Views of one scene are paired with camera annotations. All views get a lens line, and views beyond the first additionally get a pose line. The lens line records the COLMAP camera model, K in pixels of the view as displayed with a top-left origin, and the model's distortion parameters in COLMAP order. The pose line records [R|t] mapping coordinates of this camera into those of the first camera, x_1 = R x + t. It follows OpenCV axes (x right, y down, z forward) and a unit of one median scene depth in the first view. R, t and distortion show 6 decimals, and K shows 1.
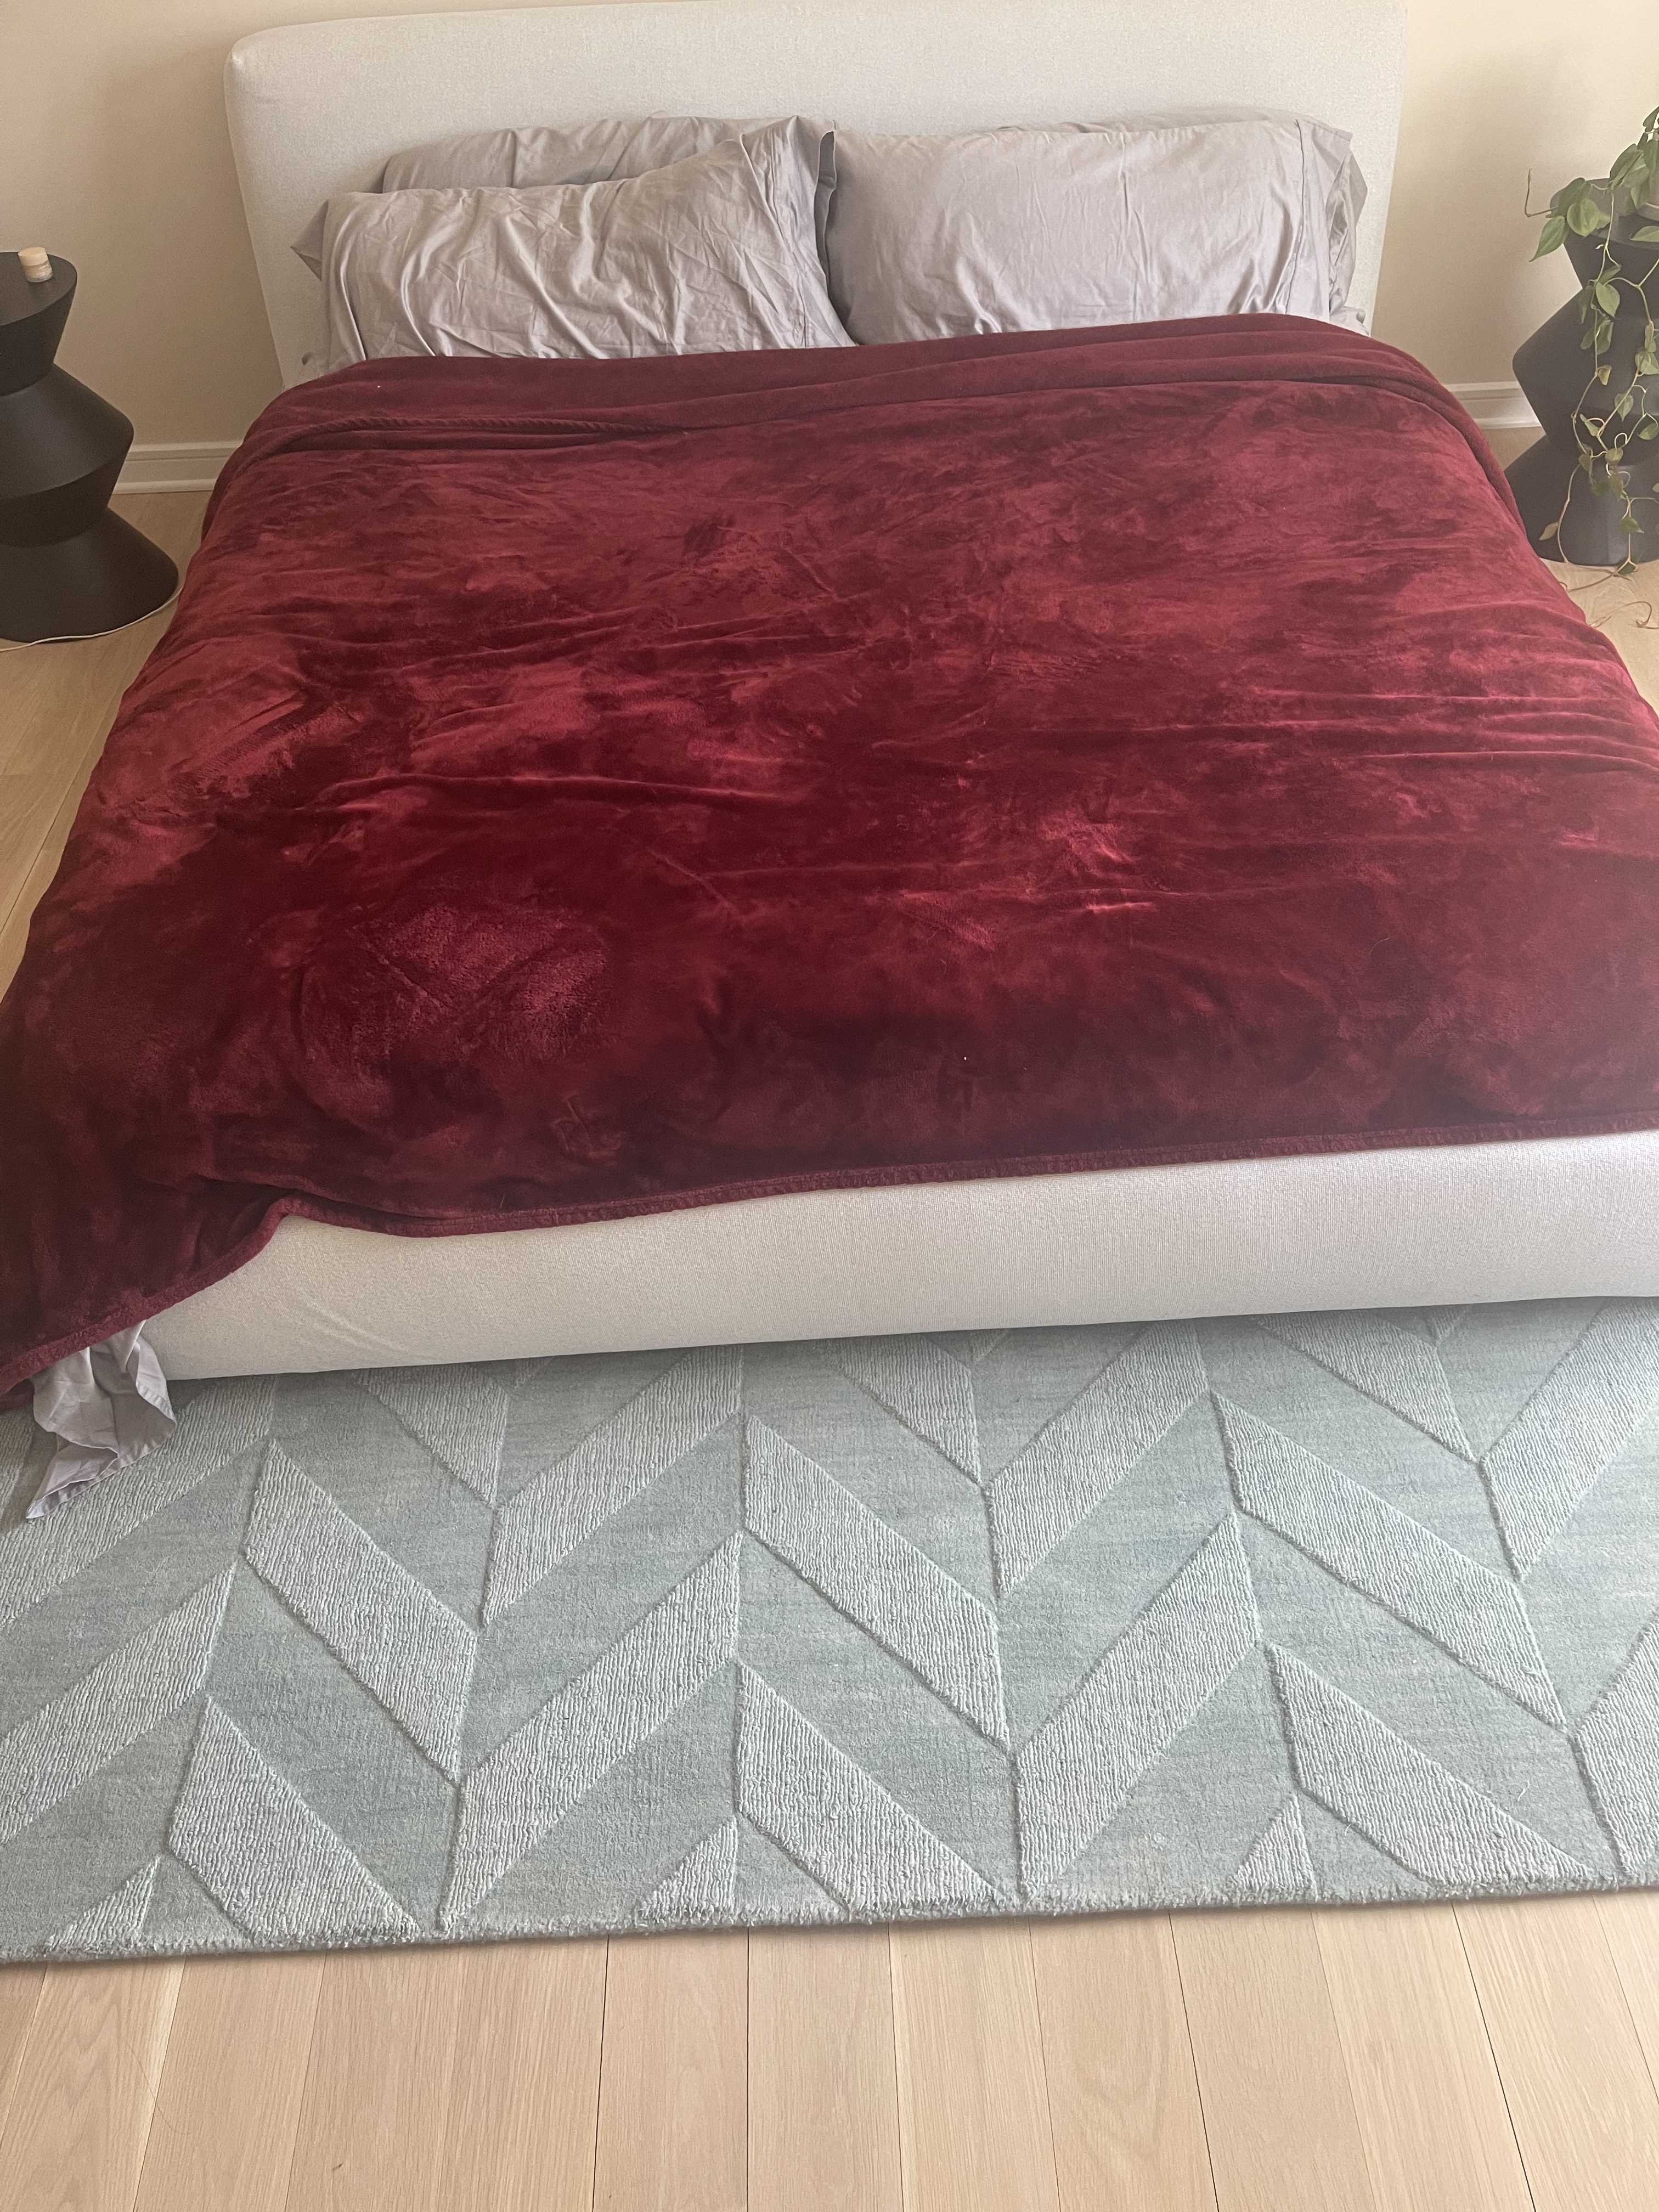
lens RADIAL K [[1708.3, 0, 835.0], [0, 1708.3, 1137.1], [0, 0, 1]] dist [0.023724, -0.000412]
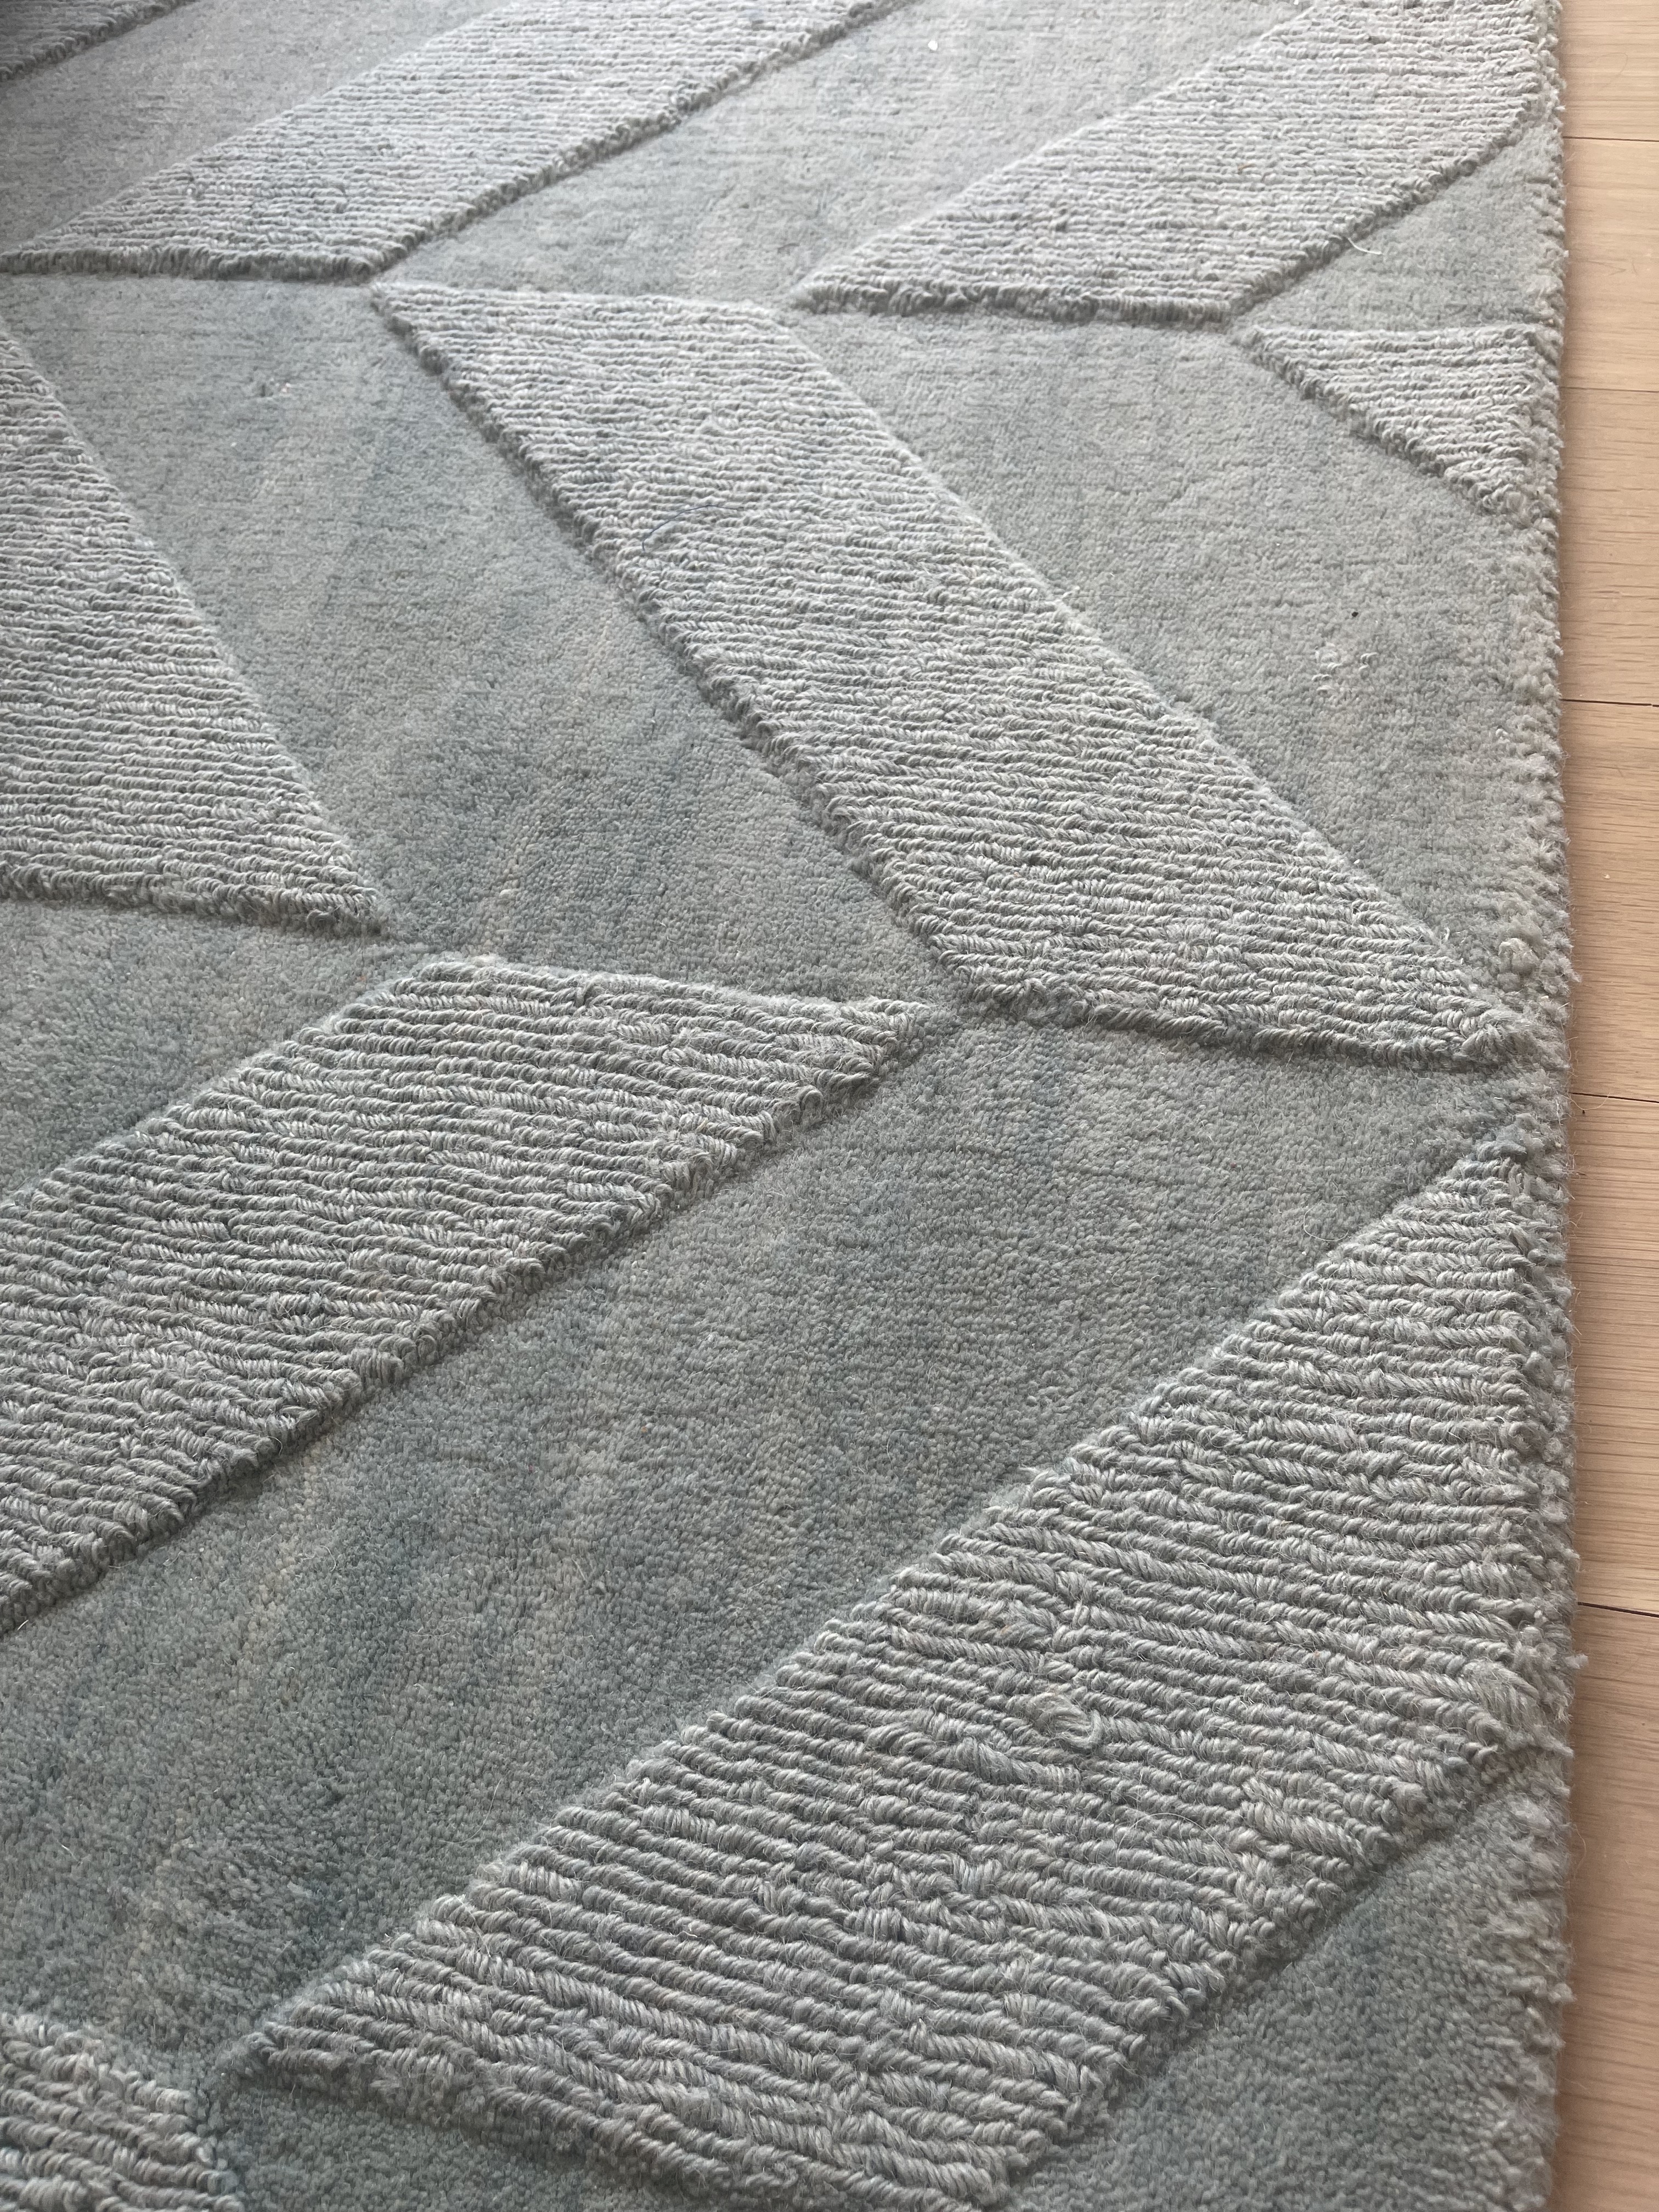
lens RADIAL K [[1708.3, 0, 835.0], [0, 1708.3, 1137.1], [0, 0, 1]] dist [0.023724, -0.000412]
pose [[0.217706, -0.853859, 0.472789, -0.044826], [0.778068, 0.444283, 0.444098, 0.230301], [-0.589249, 0.271180, 0.761083, 0.799219]]
